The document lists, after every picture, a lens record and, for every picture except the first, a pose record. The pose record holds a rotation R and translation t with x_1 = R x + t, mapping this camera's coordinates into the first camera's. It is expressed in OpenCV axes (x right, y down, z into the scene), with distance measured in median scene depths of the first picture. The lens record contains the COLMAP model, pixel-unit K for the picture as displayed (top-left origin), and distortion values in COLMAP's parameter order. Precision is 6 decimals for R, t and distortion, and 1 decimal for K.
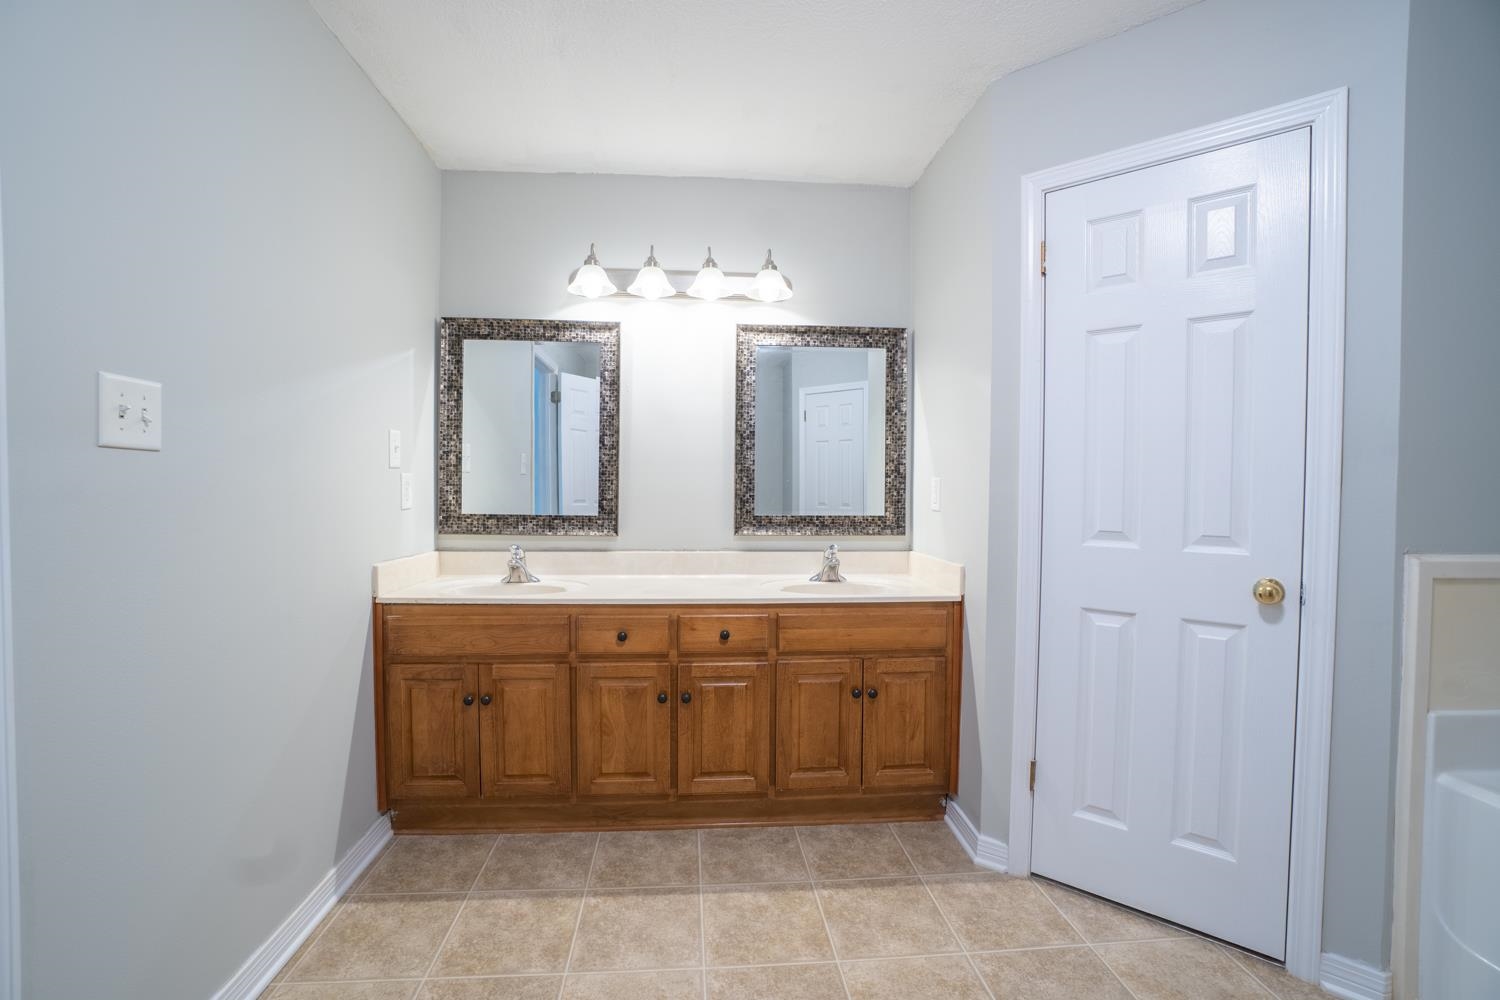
lens RADIAL K [[679.8, 0, 741.4], [0, 679.8, 499.4], [0, 0, 1]] dist [-0.056136, 0.025448]
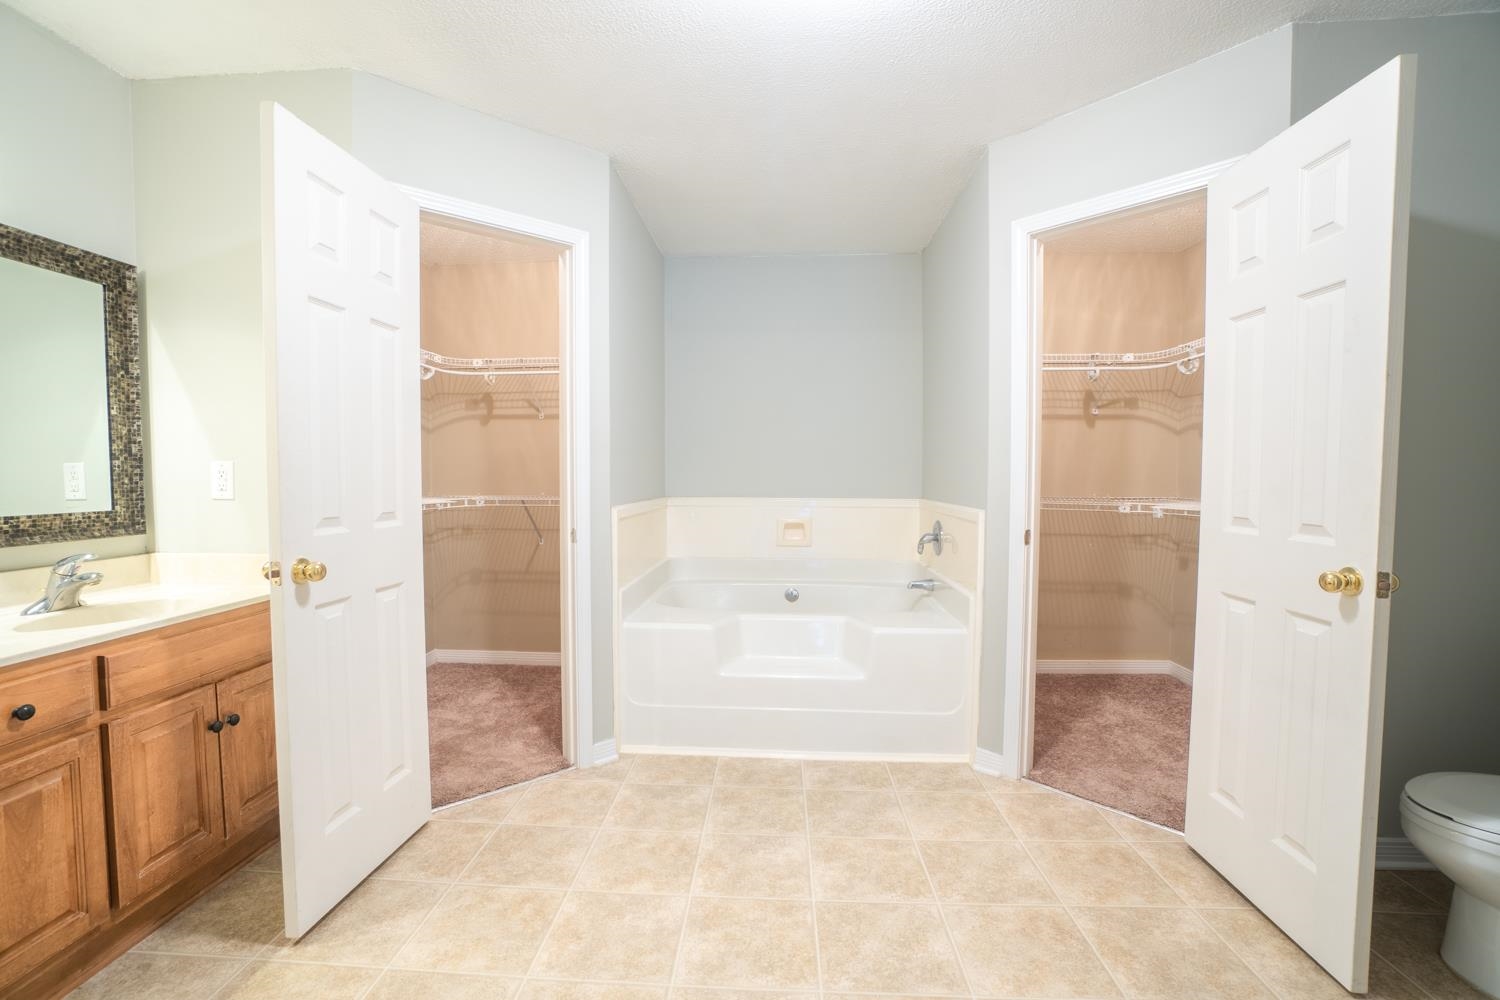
lens RADIAL K [[679.8, 0, 741.4], [0, 679.8, 499.4], [0, 0, 1]] dist [-0.056136, 0.025448]
pose [[0.136602, -0.047341, 0.989494, -0.418203], [0.021518, 0.998764, 0.044814, -0.006107], [-0.990392, 0.015170, 0.137452, 0.213204]]
